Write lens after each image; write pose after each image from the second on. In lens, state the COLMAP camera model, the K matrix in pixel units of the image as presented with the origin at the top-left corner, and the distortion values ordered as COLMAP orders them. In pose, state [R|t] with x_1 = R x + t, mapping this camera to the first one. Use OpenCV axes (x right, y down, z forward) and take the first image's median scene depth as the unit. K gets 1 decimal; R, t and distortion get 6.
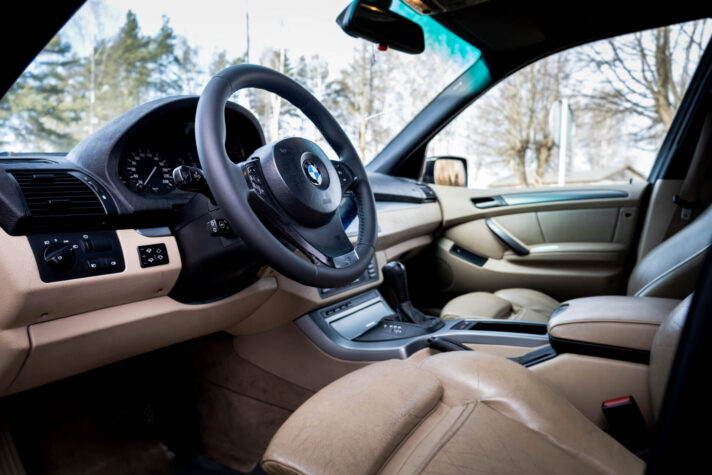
lens RADIAL K [[507.5, 0, 360.7], [0, 507.5, 247.4], [0, 0, 1]] dist [0.032514, 0.000446]
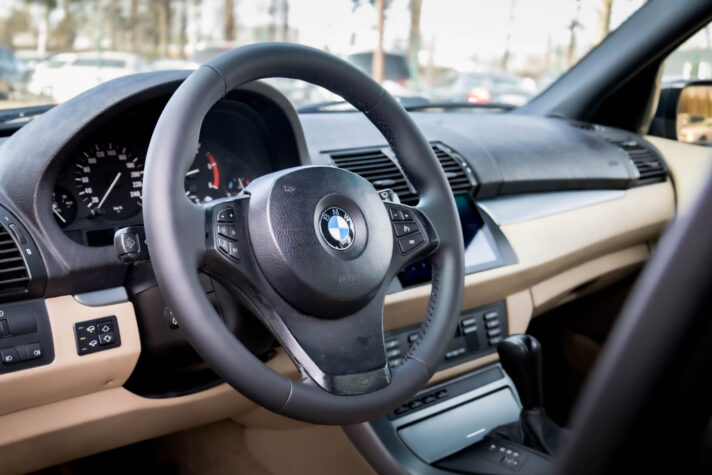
lens RADIAL K [[1038.7, 0, 356.0], [0, 1038.7, 237.5], [0, 0, 1]] dist [0.033186, 0.059138]
pose [[0.964759, 0.082529, -0.249858, 0.223058], [-0.055350, 0.991946, 0.113924, -0.262053], [0.257248, -0.096080, 0.961557, -0.177957]]
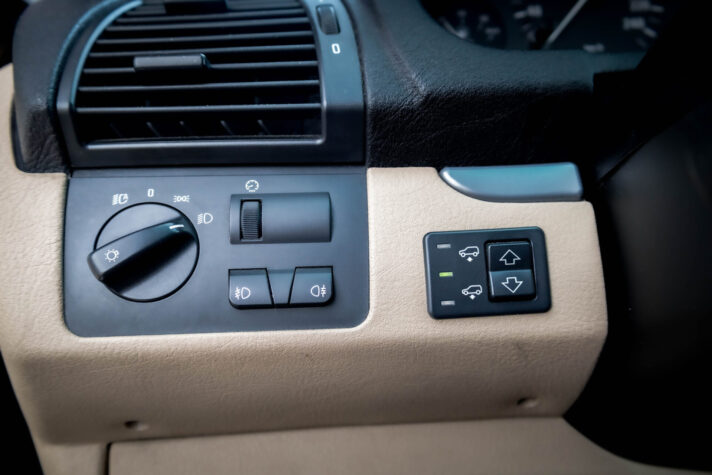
lens RADIAL K [[616.2, 0, 356.0], [0, 616.2, 237.5], [0, 0, 1]] dist [-0.008945, -0.005866]
pose [[0.583653, 0.092092, -0.806764, -0.188544], [-0.063681, 0.995679, 0.067587, -0.017076], [0.809502, 0.011929, 0.586995, 0.719742]]
